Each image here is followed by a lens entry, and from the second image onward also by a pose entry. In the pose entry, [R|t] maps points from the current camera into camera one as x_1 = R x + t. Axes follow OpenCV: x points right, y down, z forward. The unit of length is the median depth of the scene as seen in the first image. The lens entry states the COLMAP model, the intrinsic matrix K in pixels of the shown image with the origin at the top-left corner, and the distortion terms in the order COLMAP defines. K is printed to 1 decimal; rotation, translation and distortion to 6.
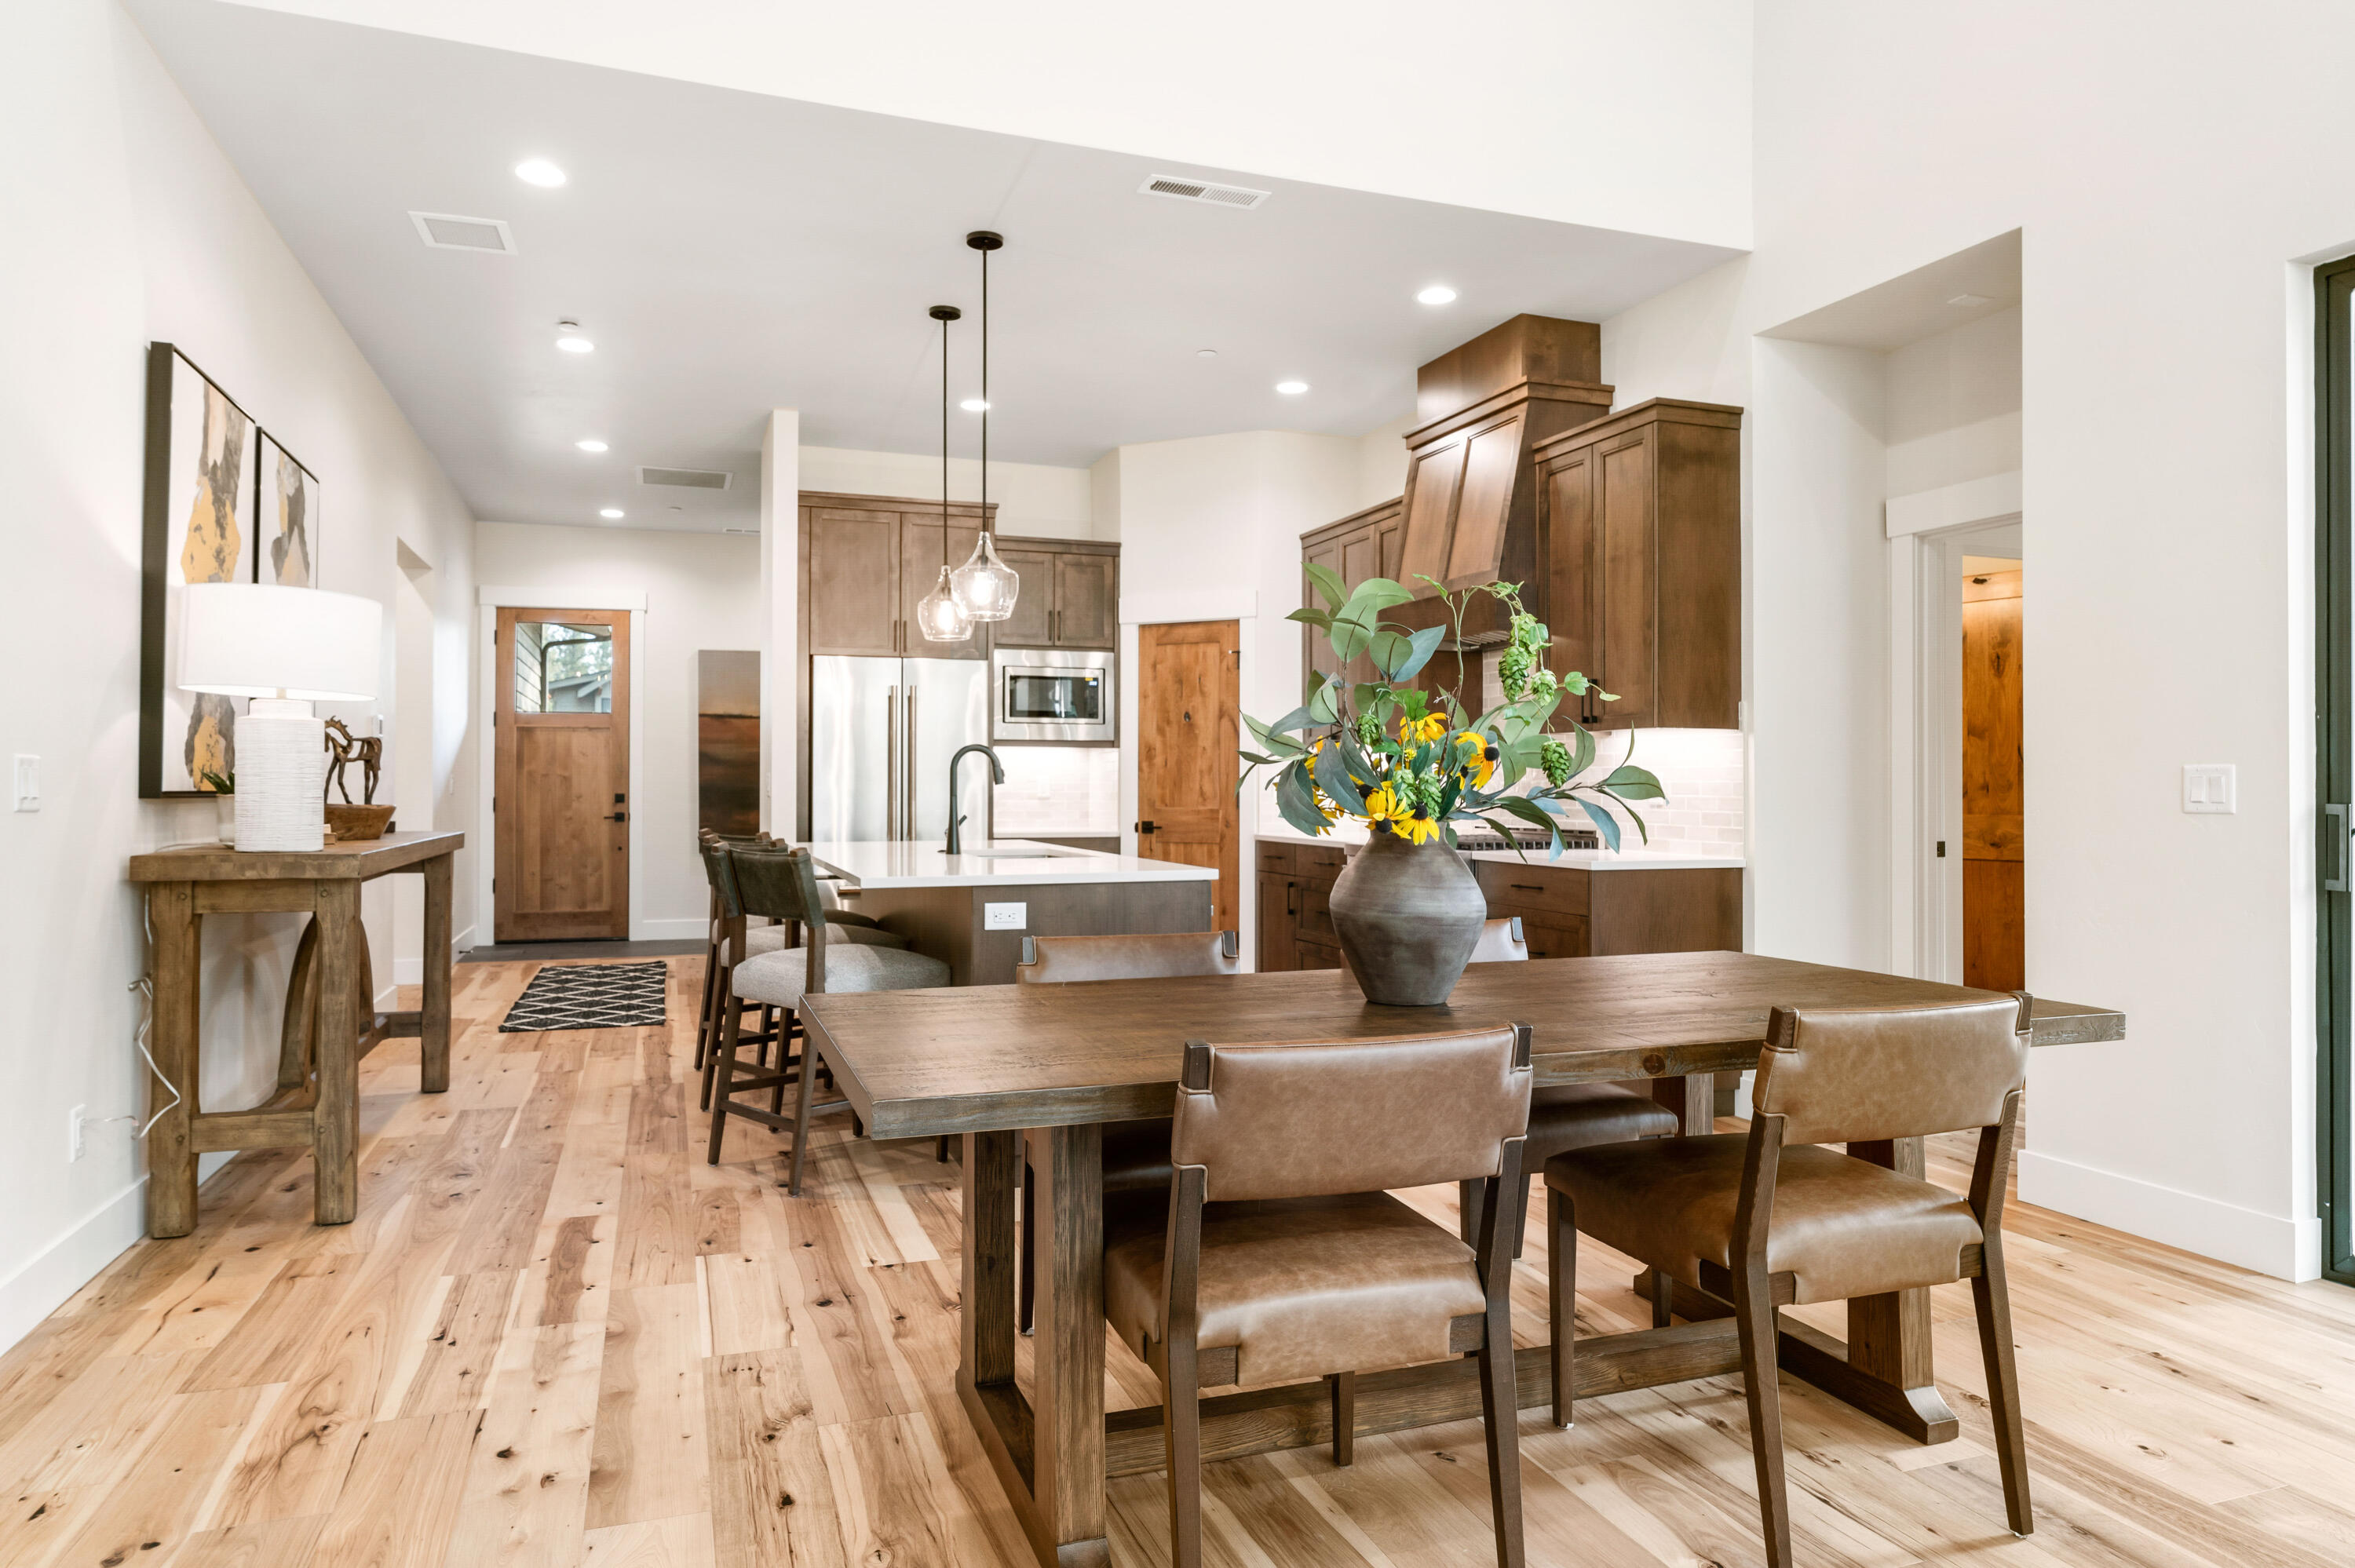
lens RADIAL K [[1415.6, 0, 1162.2], [0, 1415.6, 782.7], [0, 0, 1]] dist [-0.021767, 0.001053]
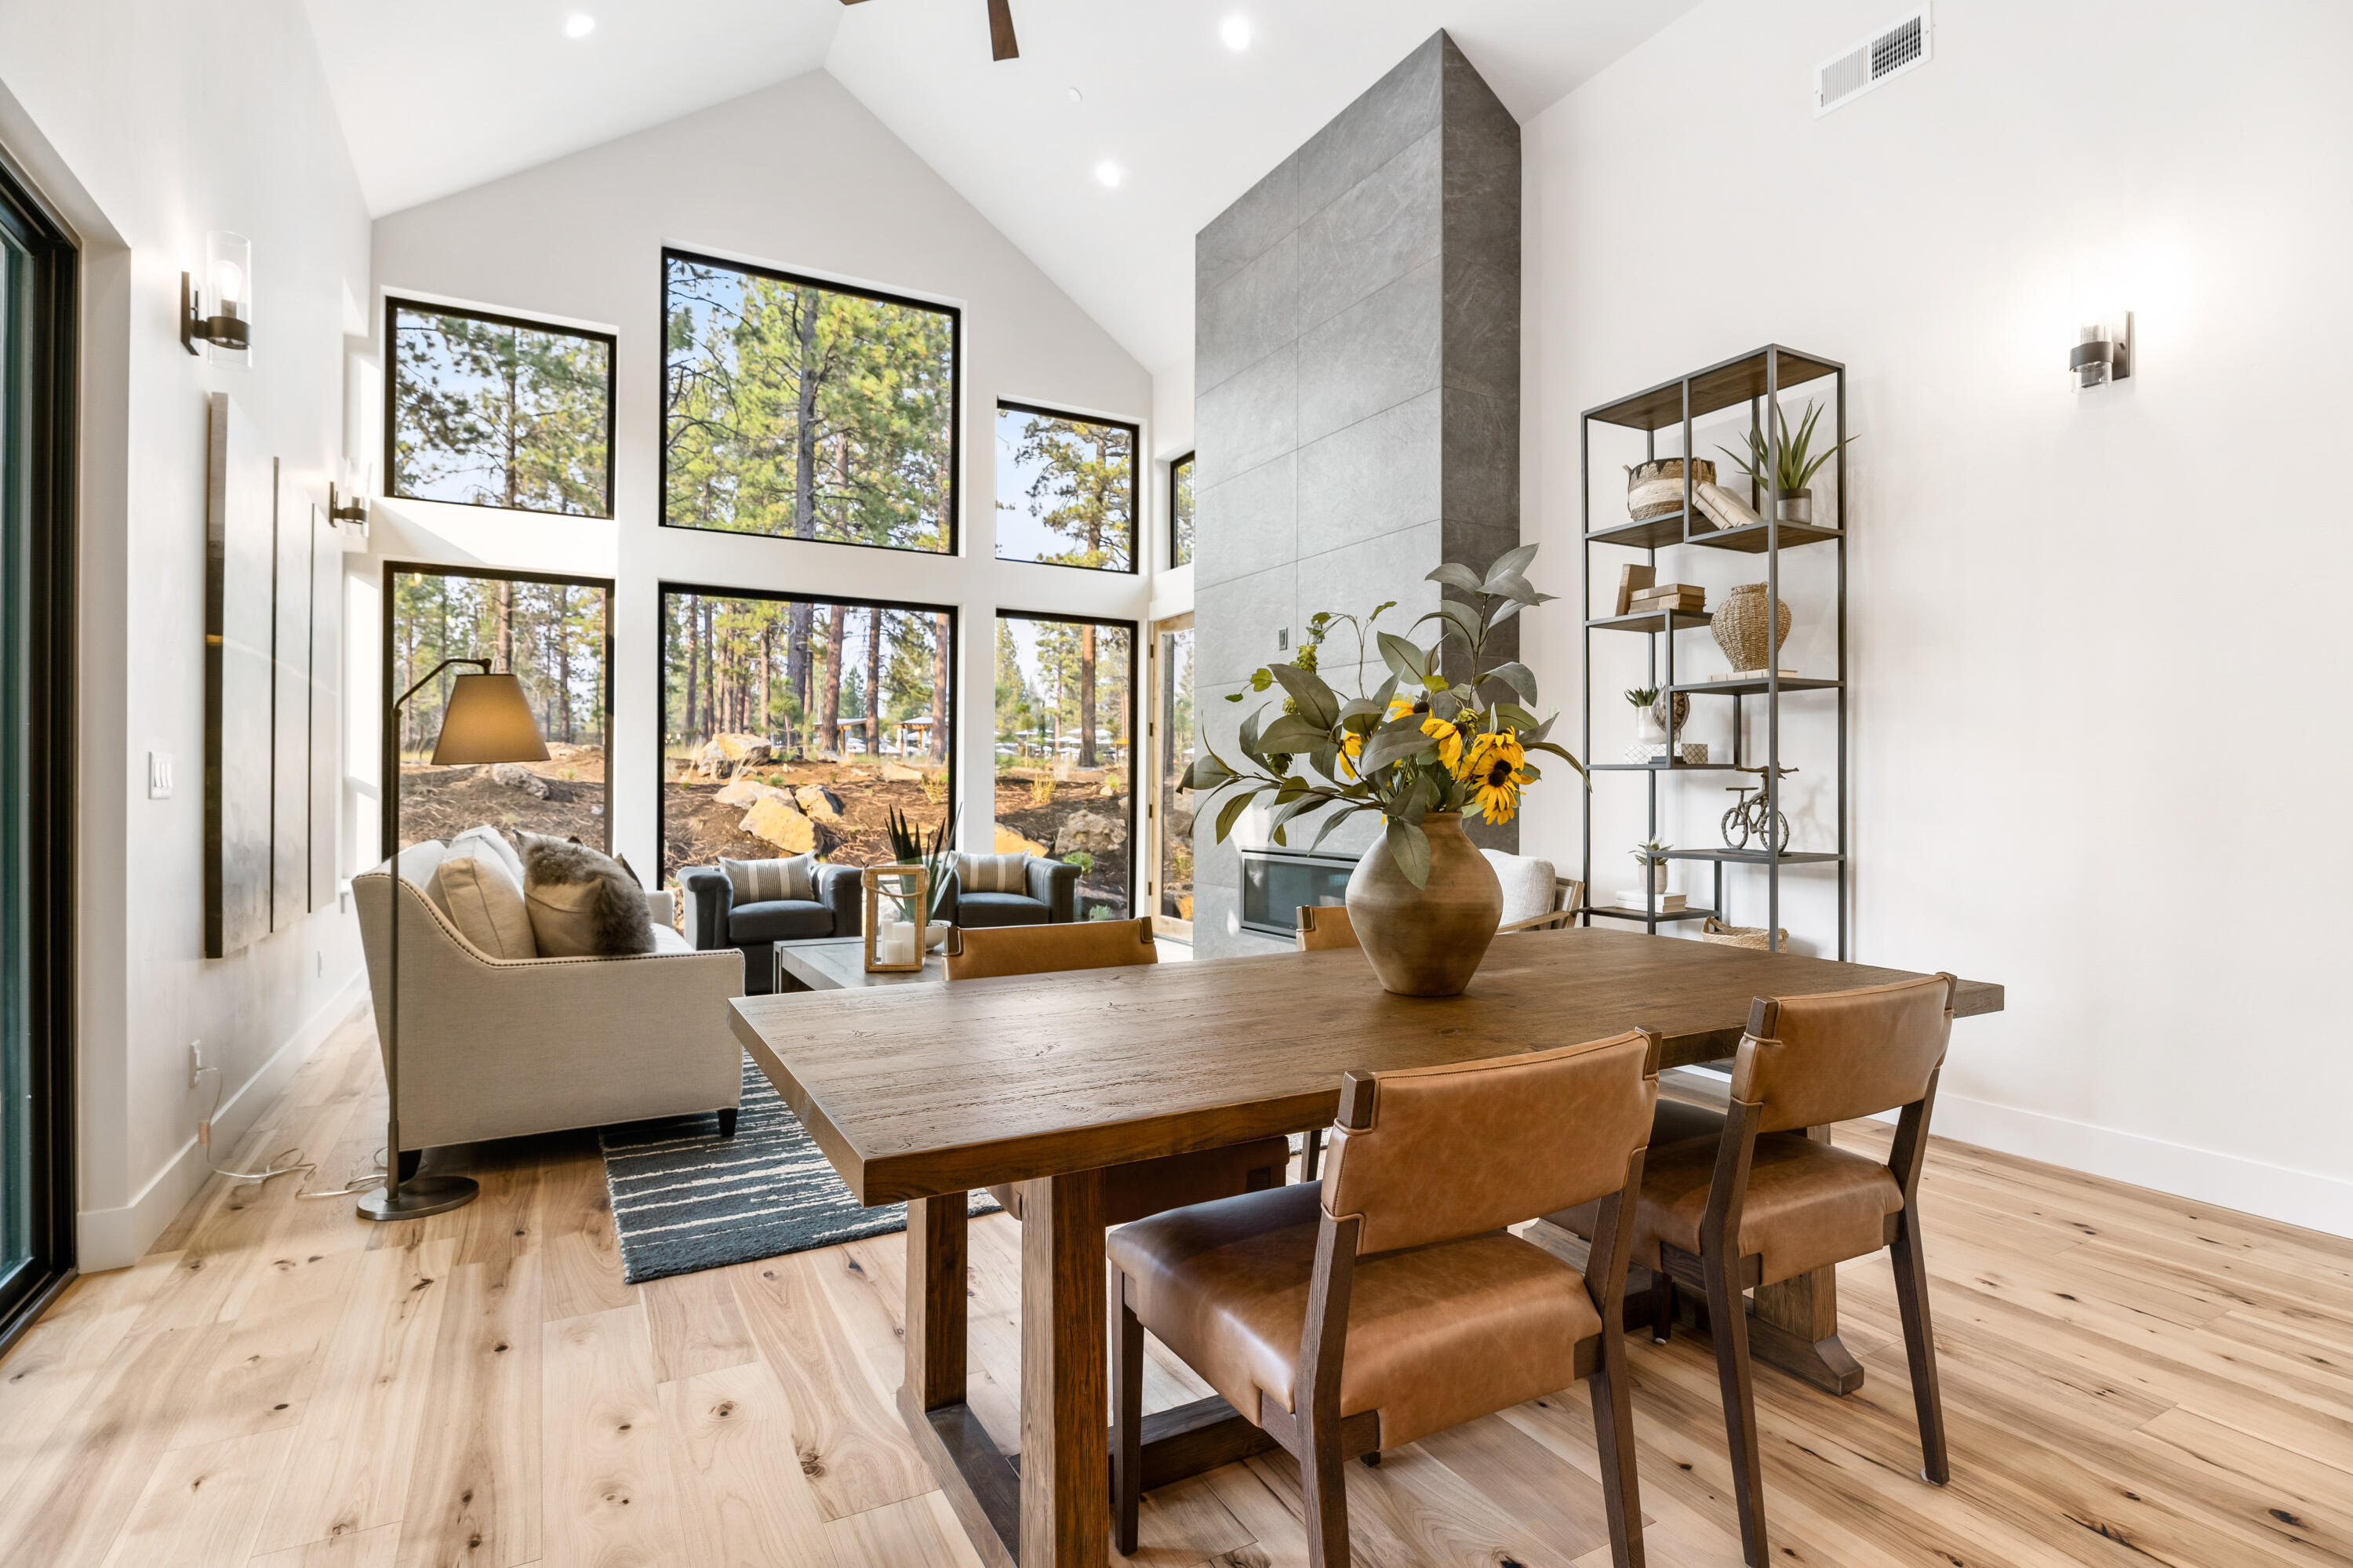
lens RADIAL K [[1140.9, 0, 1173.8], [0, 1140.9, 777.5], [0, 0, 1]] dist [-0.008539, -0.000523]
pose [[-0.987245, -0.005217, -0.159121, 0.165000], [-0.003575, 0.999937, -0.010606, 0.004132], [0.159167, -0.009902, -0.987202, 0.610361]]
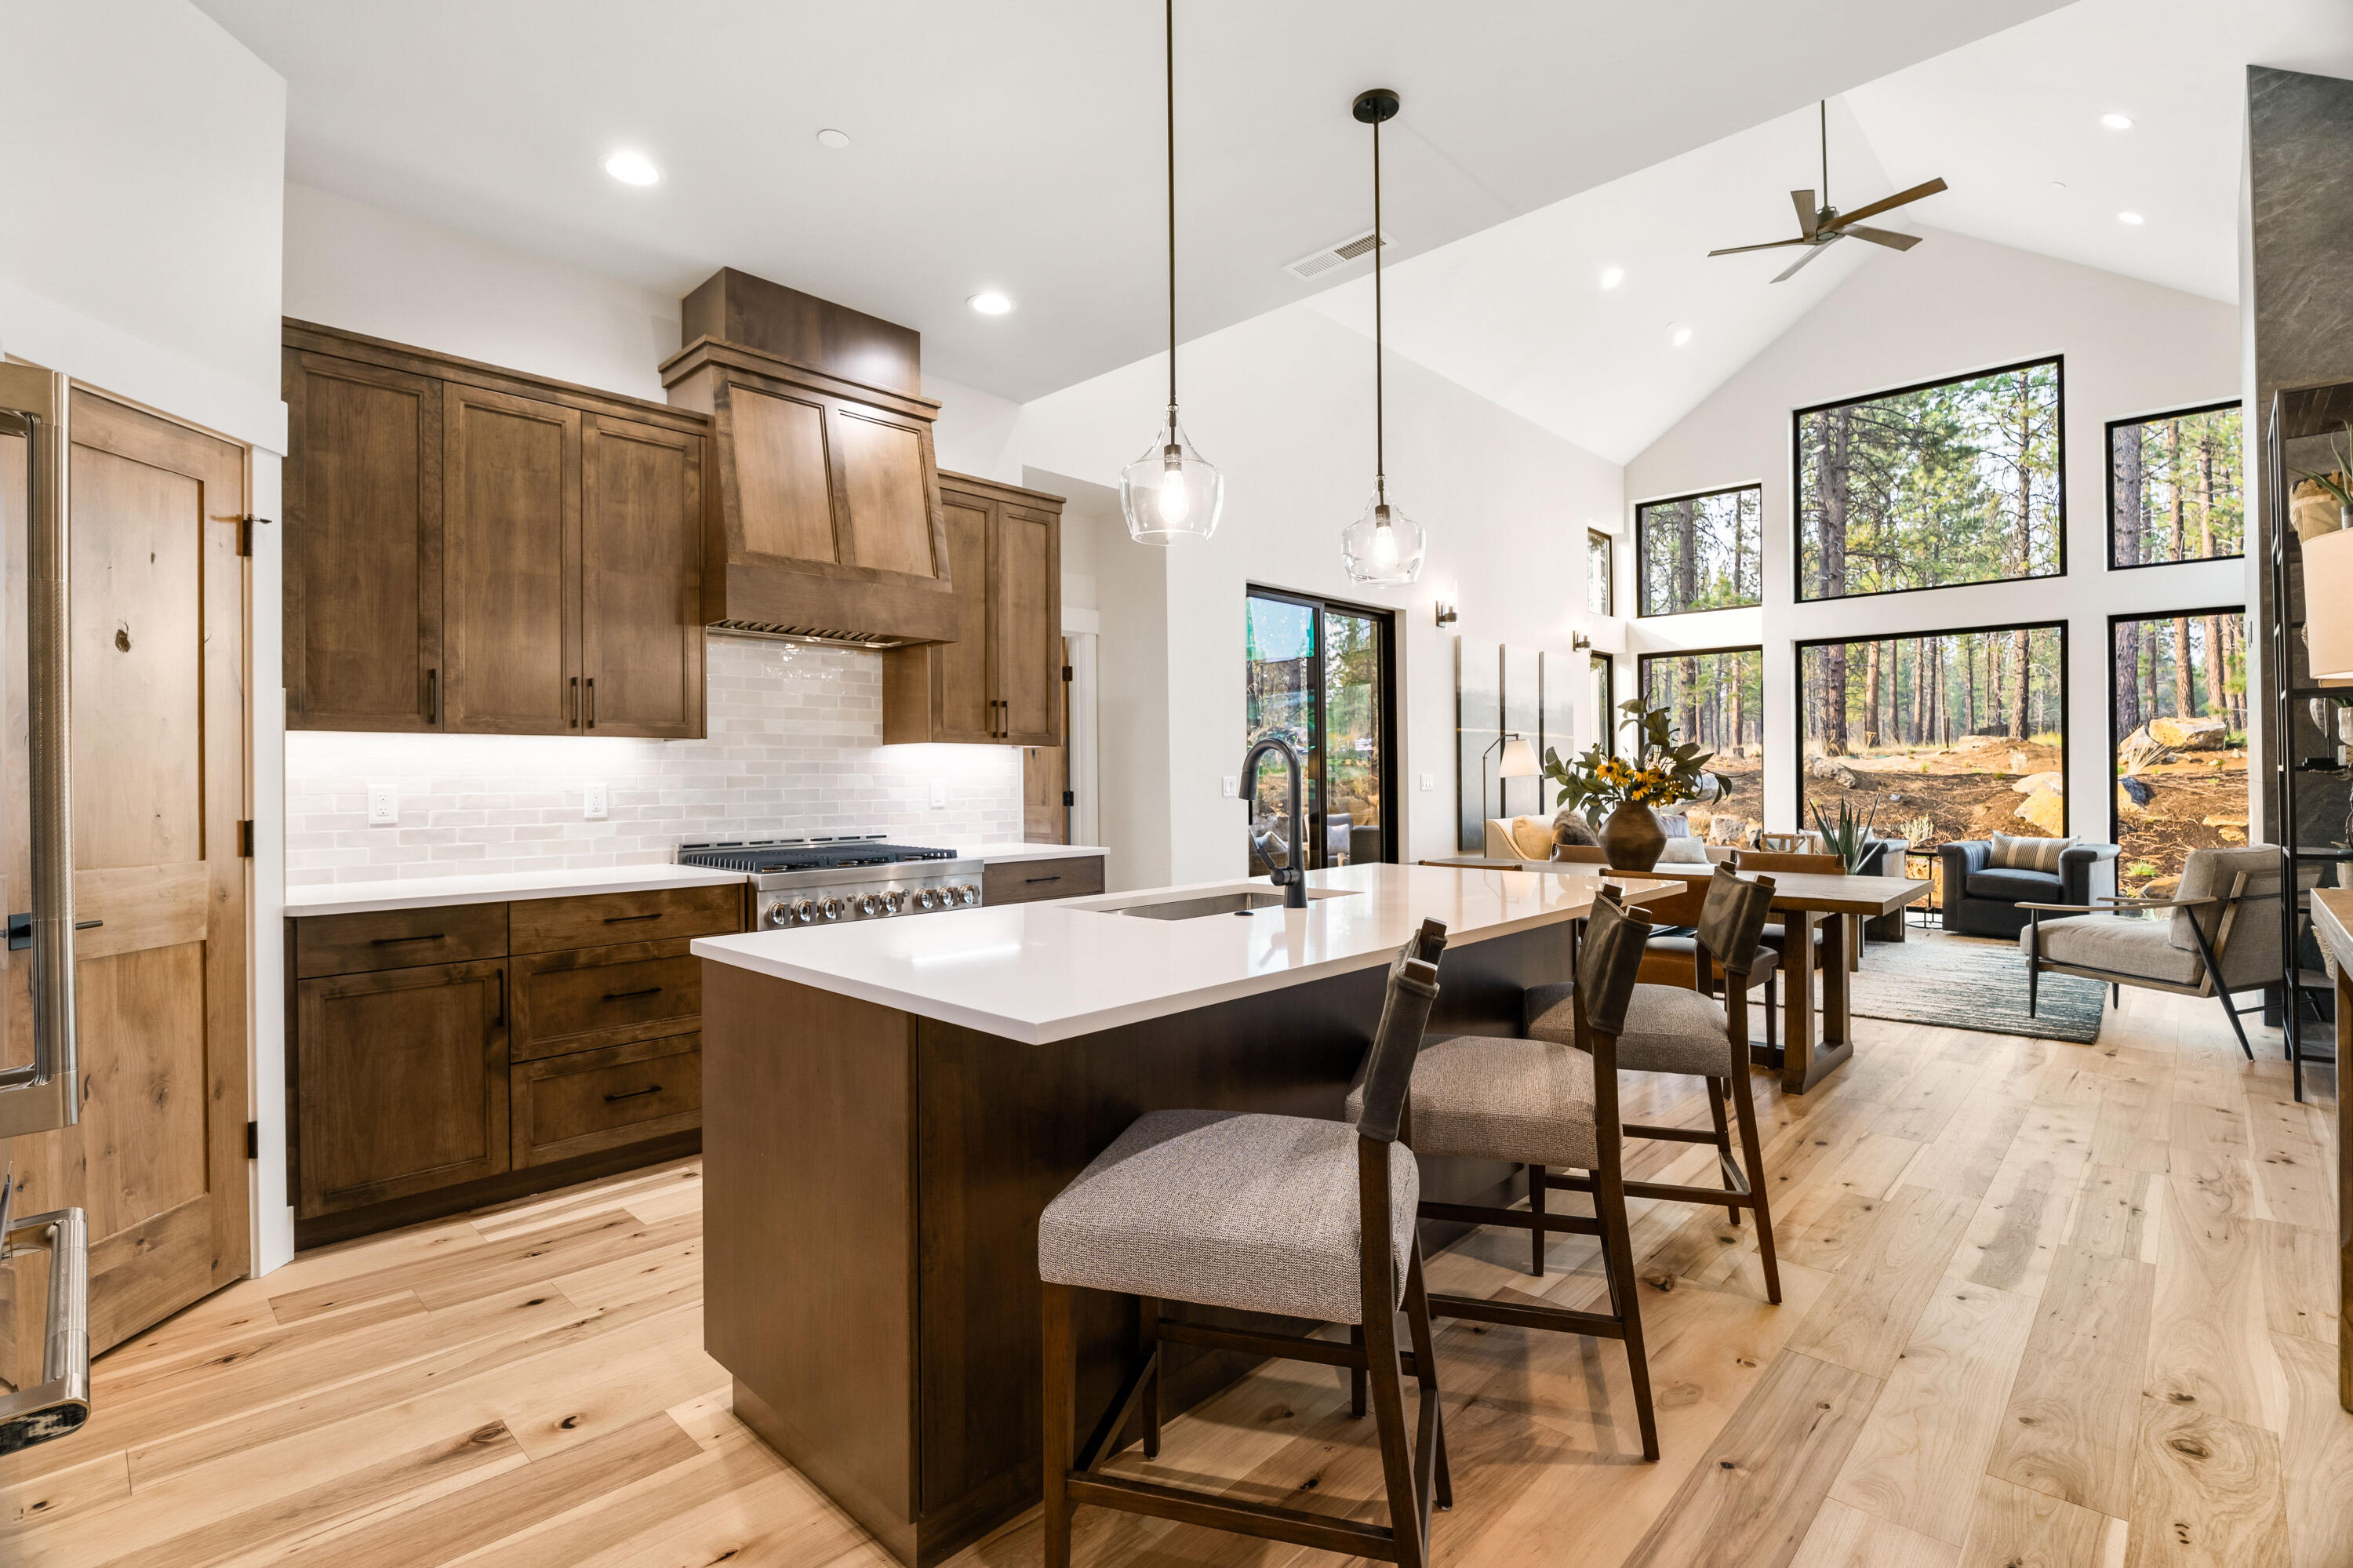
lens RADIAL K [[1084.5, 0, 1174.3], [0, 1084.5, 774.1], [0, 0, 1]] dist [-0.004099, -0.005471]
pose [[-0.451451, 0.003125, 0.892290, -0.390898], [0.004433, 0.999989, -0.001260, -0.006897], [-0.892285, 0.003387, -0.451460, 0.876066]]
